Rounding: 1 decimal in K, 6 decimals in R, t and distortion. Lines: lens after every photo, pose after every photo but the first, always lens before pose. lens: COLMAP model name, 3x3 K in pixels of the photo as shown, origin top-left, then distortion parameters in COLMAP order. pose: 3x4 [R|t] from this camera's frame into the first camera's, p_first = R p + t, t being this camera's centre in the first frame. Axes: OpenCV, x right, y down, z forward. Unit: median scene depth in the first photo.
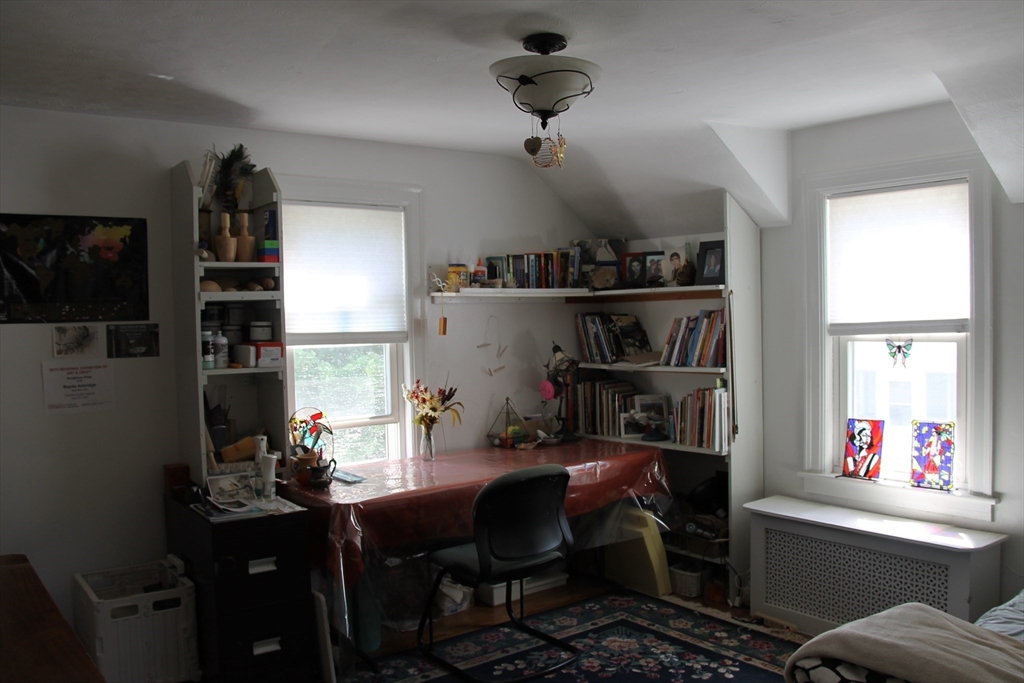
lens RADIAL K [[866.8, 0, 512.1], [0, 866.8, 341.7], [0, 0, 1]] dist [-0.167189, 0.111454]
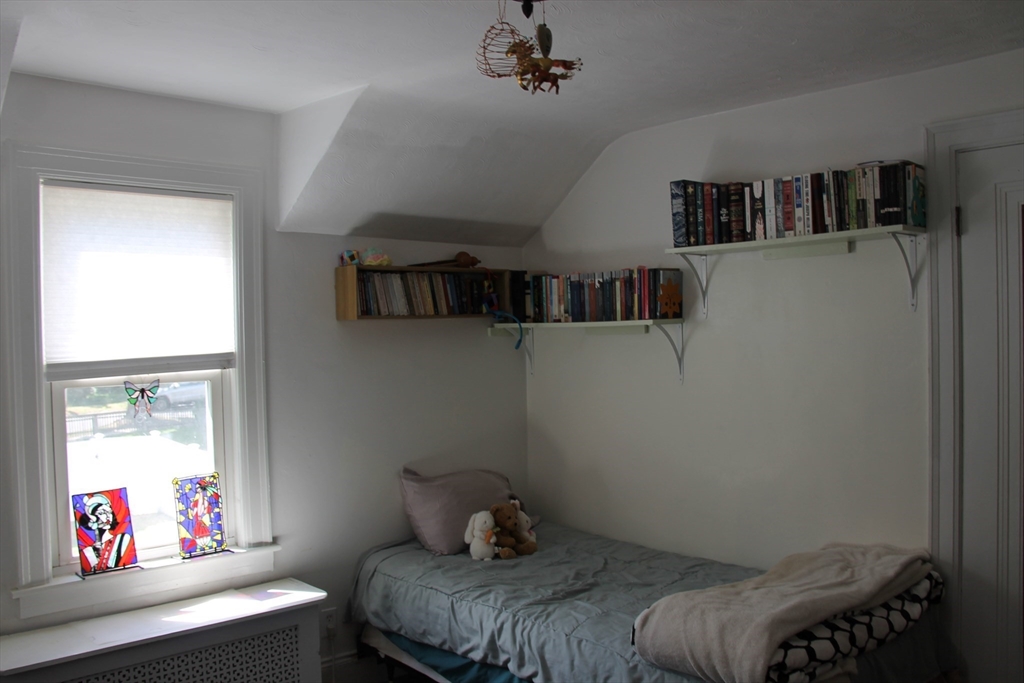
lens RADIAL K [[866.8, 0, 512.9], [0, 866.8, 343.2], [0, 0, 1]] dist [-0.167189, 0.111454]
pose [[-0.099313, 0.009930, 0.995007, -0.368415], [0.048905, 0.998790, -0.005086, -0.017508], [-0.993854, 0.048155, -0.099679, 0.749688]]
